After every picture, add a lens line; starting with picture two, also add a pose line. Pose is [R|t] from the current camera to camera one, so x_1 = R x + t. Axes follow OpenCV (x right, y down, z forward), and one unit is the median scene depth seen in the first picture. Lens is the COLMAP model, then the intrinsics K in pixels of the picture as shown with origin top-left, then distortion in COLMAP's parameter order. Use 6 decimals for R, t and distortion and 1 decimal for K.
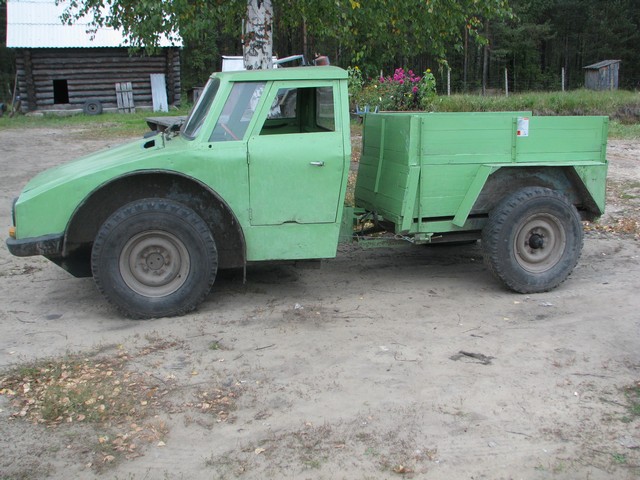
lens RADIAL K [[660.3, 0, 320.9], [0, 660.3, 239.4], [0, 0, 1]] dist [-0.108492, 0.000000]
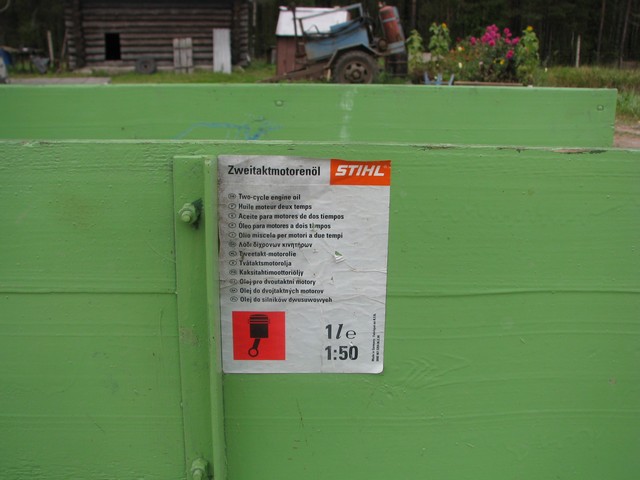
lens RADIAL K [[660.3, 0, 316.1], [0, 660.3, 242.1], [0, 0, 1]] dist [-0.108492, 0.000000]
pose [[0.978759, 0.078769, -0.189279, 0.059655], [-0.068392, 0.995807, 0.060754, -0.033408], [0.193271, -0.046518, 0.980042, 0.163532]]
